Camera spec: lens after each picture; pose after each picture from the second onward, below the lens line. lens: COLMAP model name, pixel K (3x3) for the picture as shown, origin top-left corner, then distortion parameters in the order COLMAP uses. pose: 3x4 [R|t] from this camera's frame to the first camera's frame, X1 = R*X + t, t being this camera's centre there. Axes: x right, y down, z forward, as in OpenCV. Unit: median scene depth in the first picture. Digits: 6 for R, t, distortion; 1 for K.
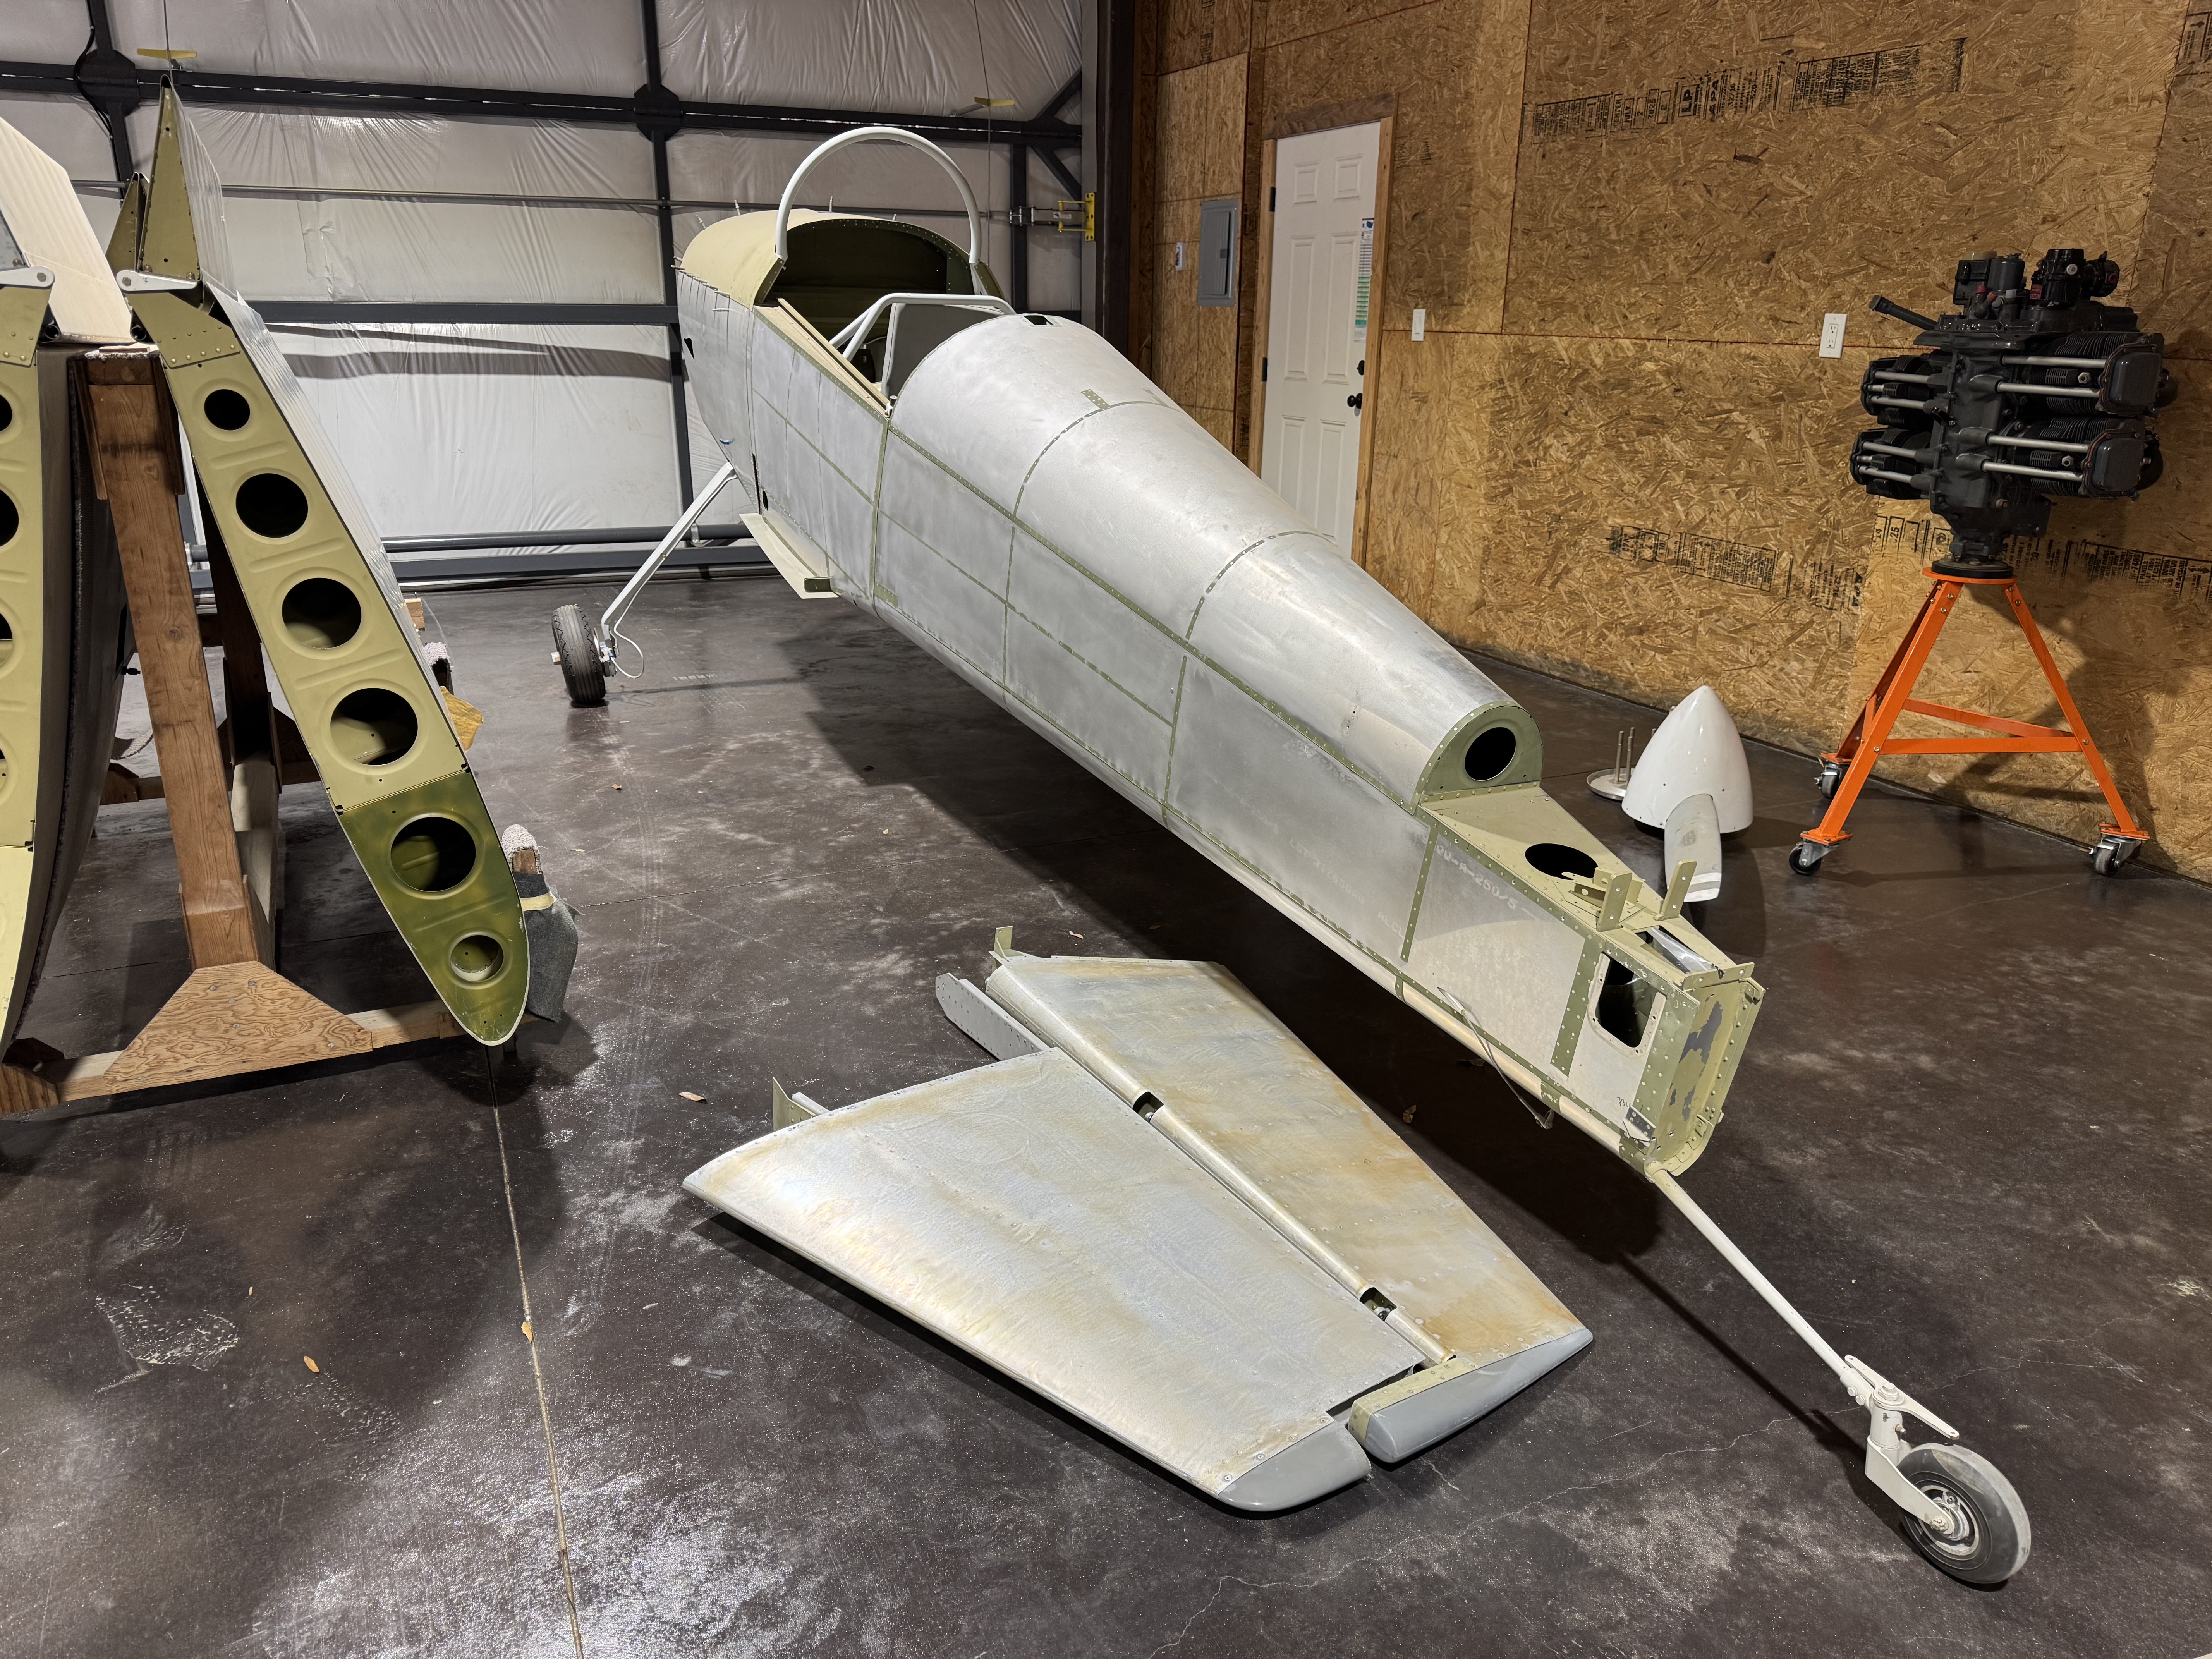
lens RADIAL K [[1560.8, 0, 1105.9], [0, 1560.8, 825.5], [0, 0, 1]] dist [0.041740, -0.049737]
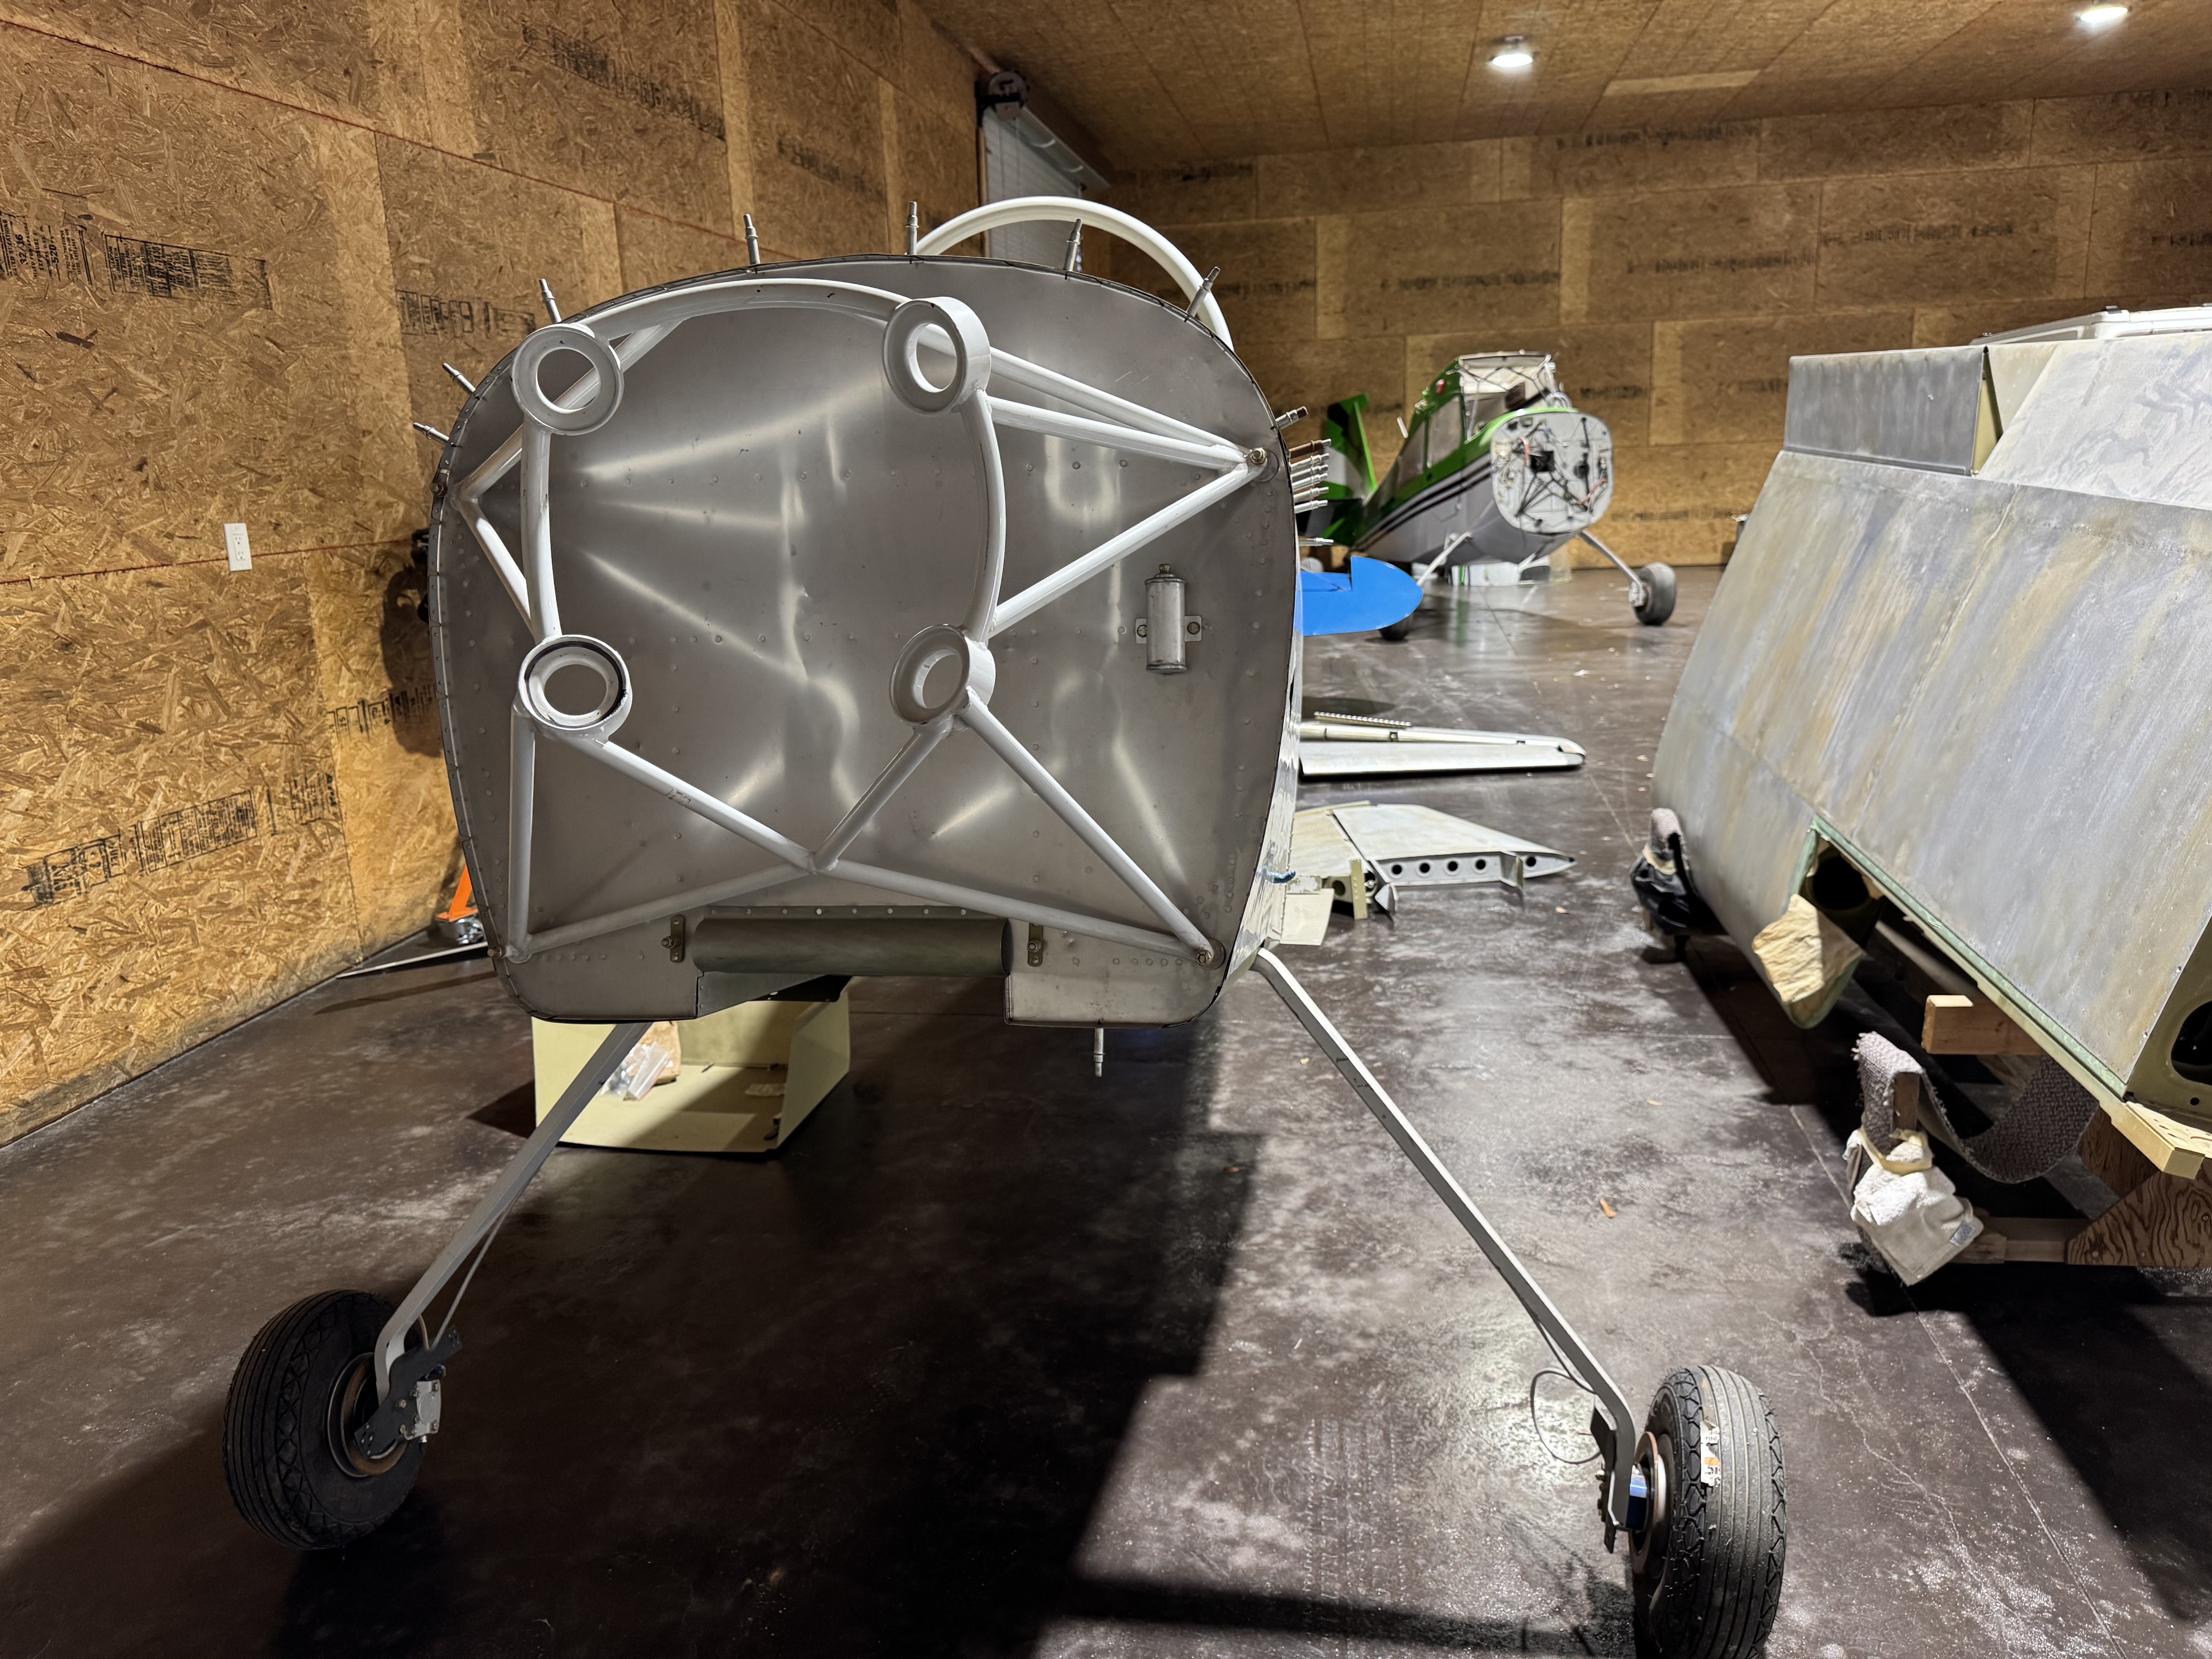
lens RADIAL K [[1560.8, 0, 1104.5], [0, 1560.8, 829.9], [0, 0, 1]] dist [0.041740, -0.049737]
pose [[-0.828733, -0.111473, 0.548431, -0.454090], [0.205635, 0.850757, 0.483659, -0.491557], [-0.520496, 0.513601, -0.682127, 1.393326]]
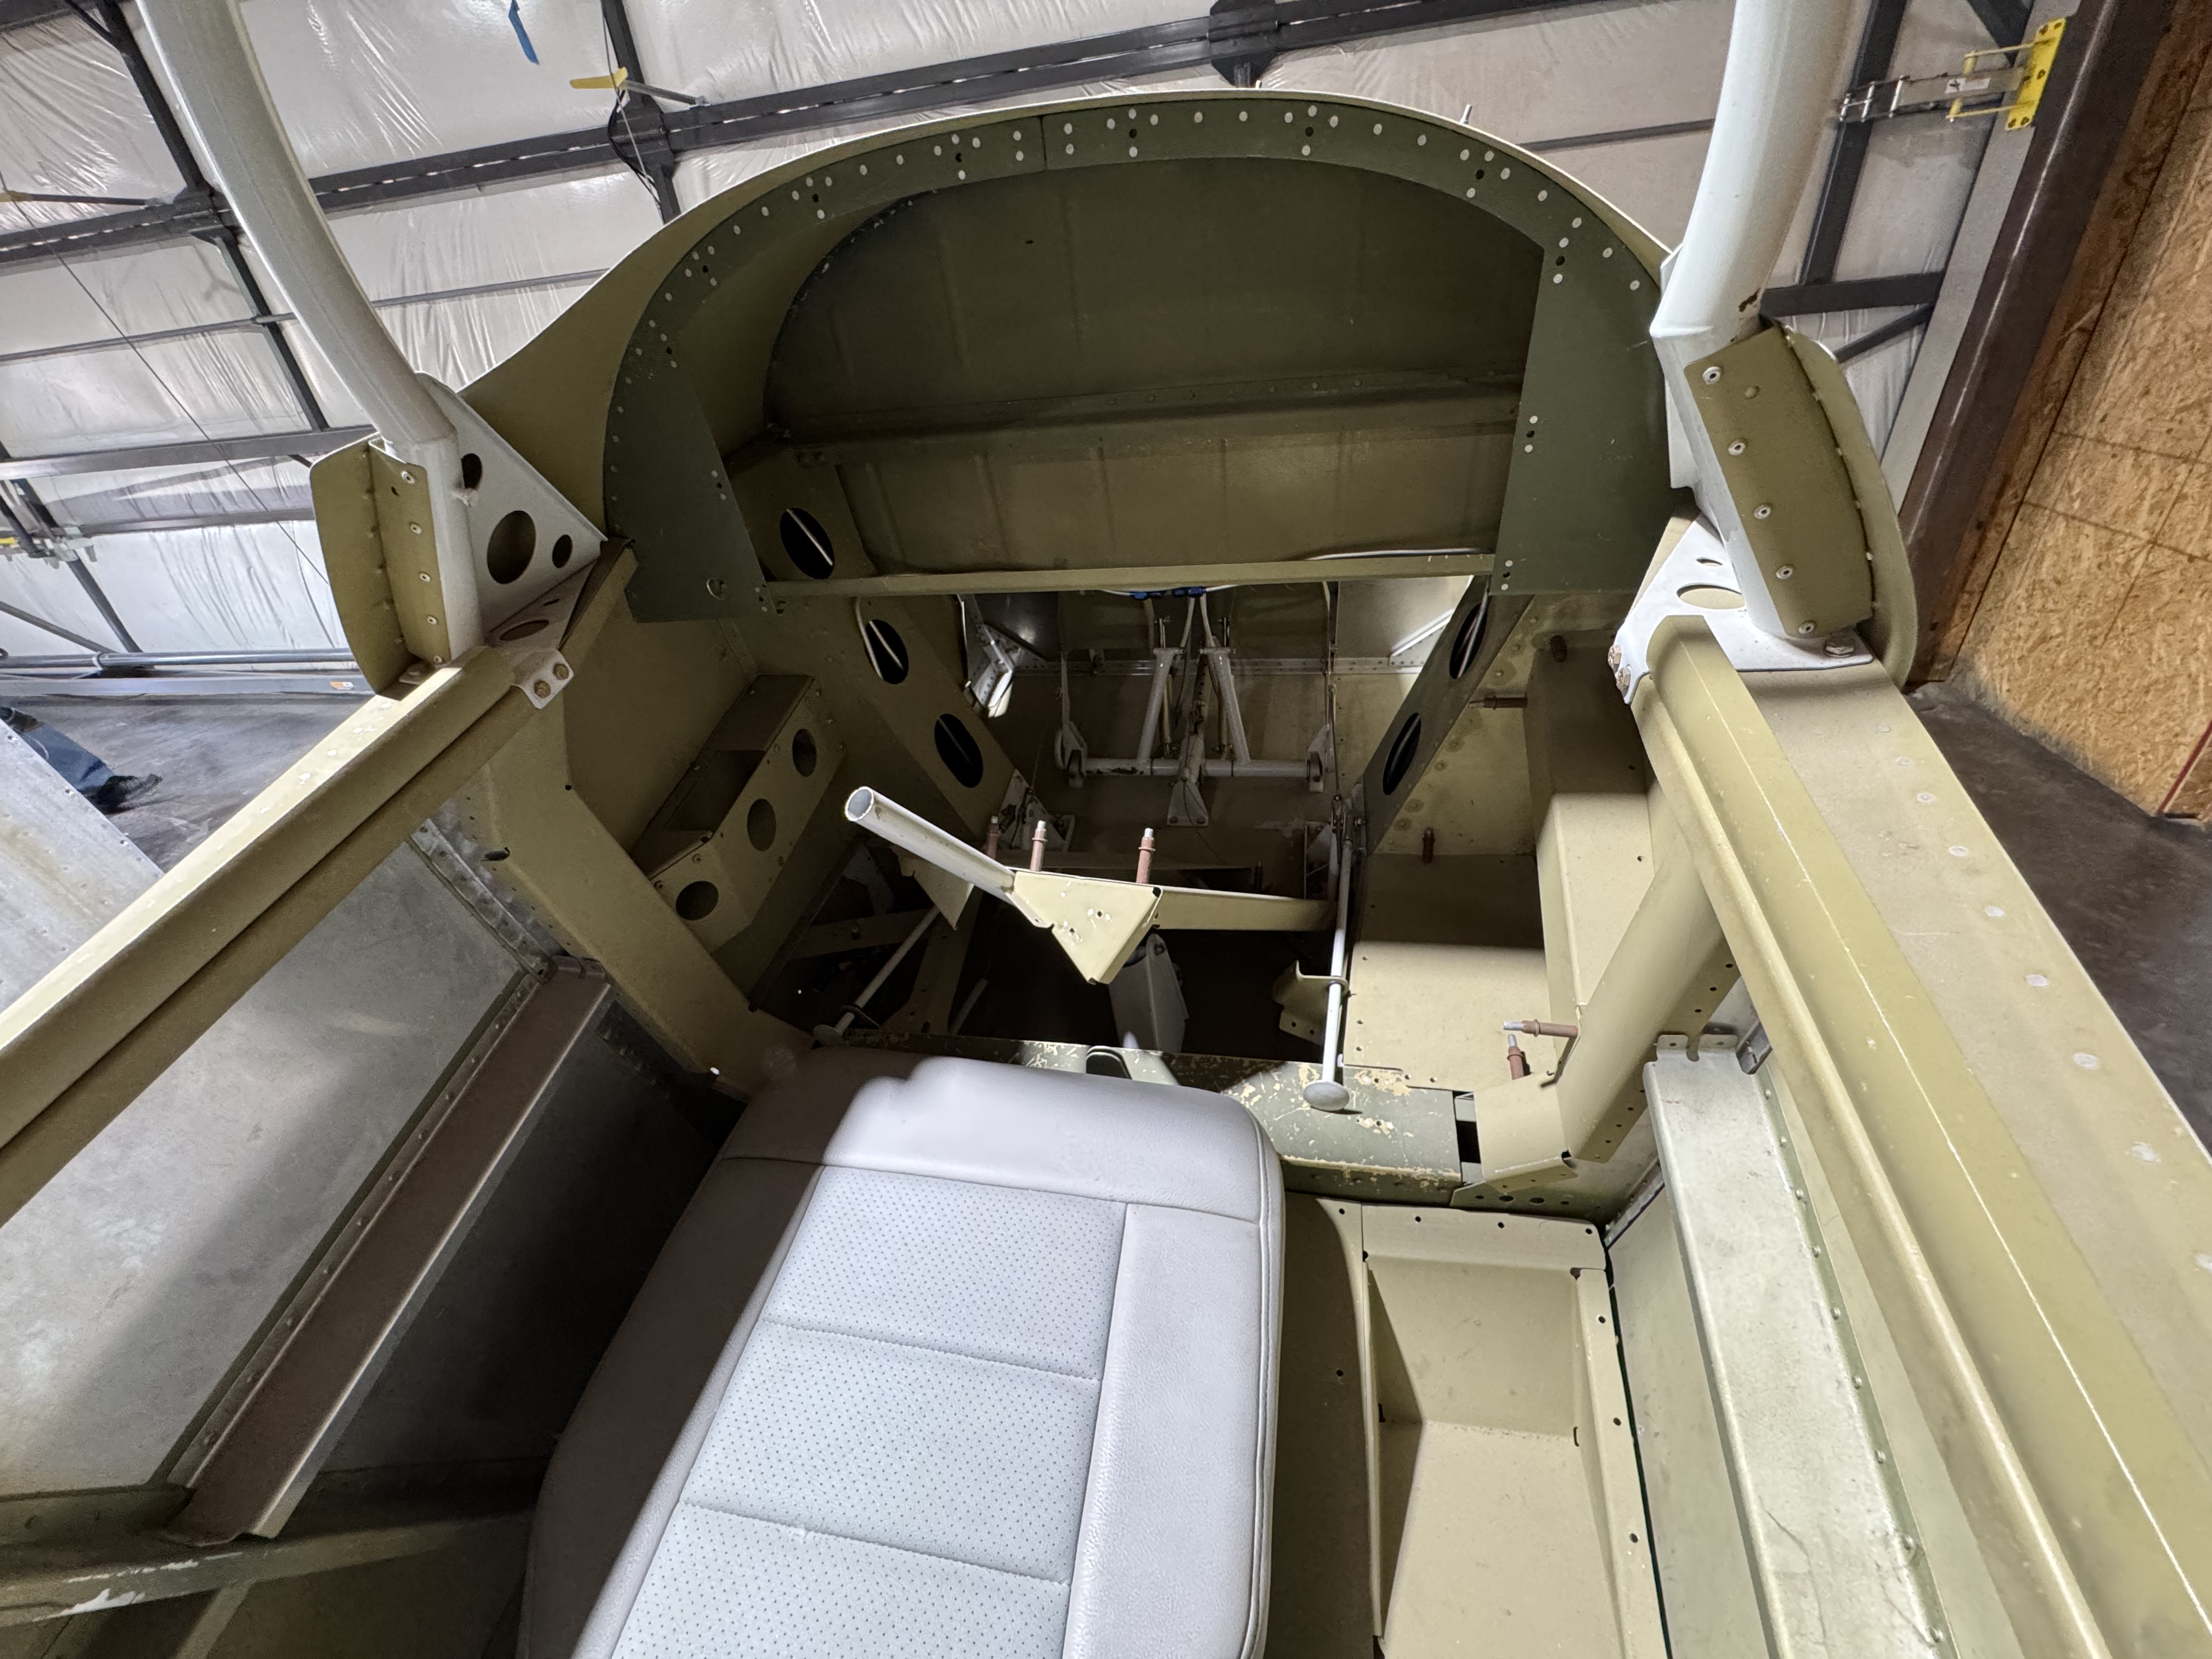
lens RADIAL K [[880.9, 0, 1102.7], [0, 880.9, 822.7], [0, 0, 1]] dist [-0.002955, 0.000180]
pose [[0.806934, 0.225429, -0.545930, -0.077012], [-0.086625, 0.959474, 0.268152, -0.342341], [0.584255, -0.169090, 0.793760, 0.929087]]
